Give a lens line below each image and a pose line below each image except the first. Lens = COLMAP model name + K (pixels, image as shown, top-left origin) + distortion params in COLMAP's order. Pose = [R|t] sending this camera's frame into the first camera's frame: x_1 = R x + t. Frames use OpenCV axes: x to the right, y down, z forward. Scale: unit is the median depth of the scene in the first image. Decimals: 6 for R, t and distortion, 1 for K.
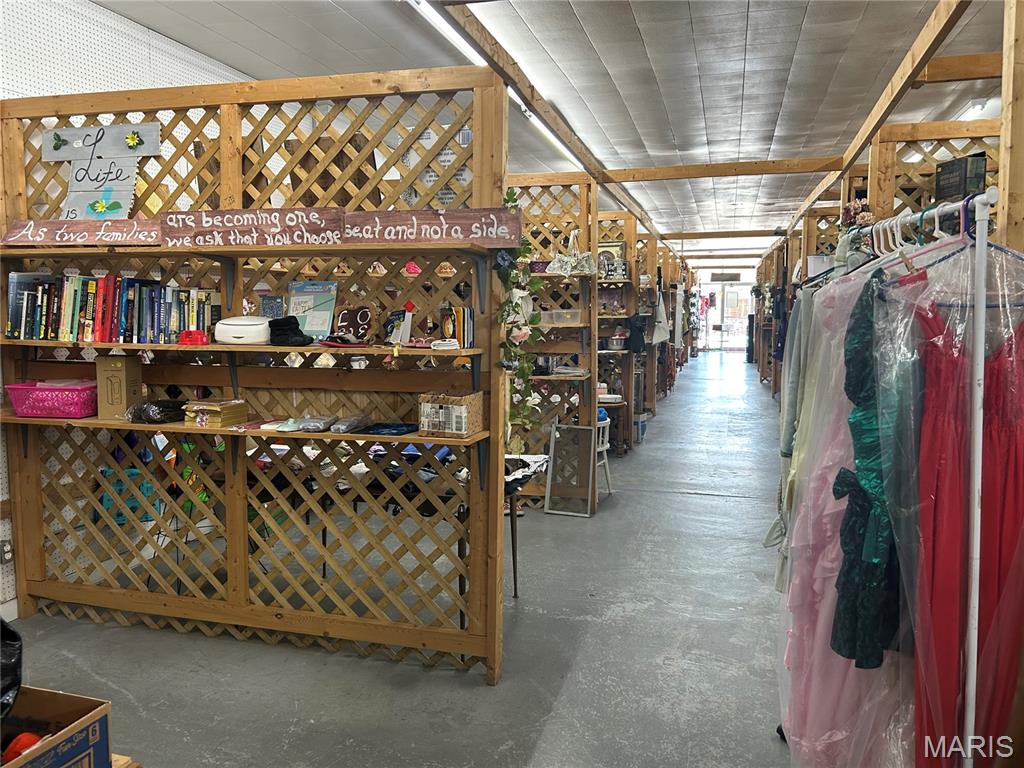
lens RADIAL K [[763.3, 0, 511.4], [0, 763.3, 383.7], [0, 0, 1]] dist [0.027467, -0.027089]
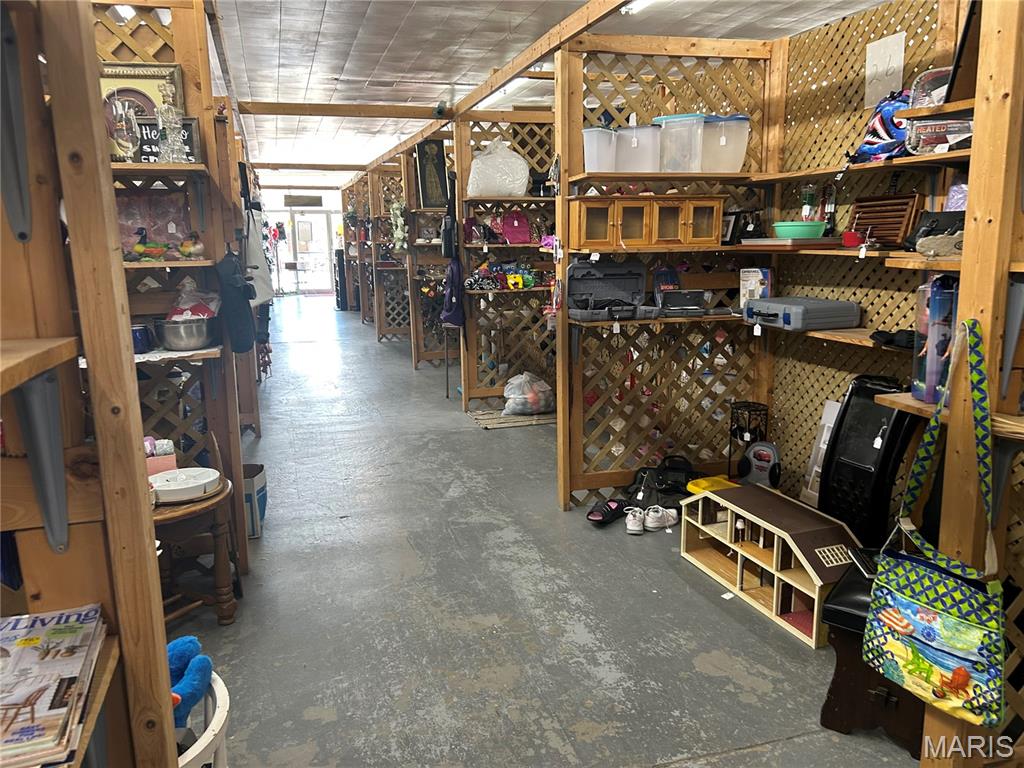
lens RADIAL K [[763.3, 0, 516.1], [0, 763.3, 388.1], [0, 0, 1]] dist [0.027467, -0.027089]
pose [[0.837958, -0.112481, 0.534018, 0.041430], [0.064012, 0.992032, 0.108508, -0.035248], [-0.541968, -0.056741, 0.838481, 0.363897]]
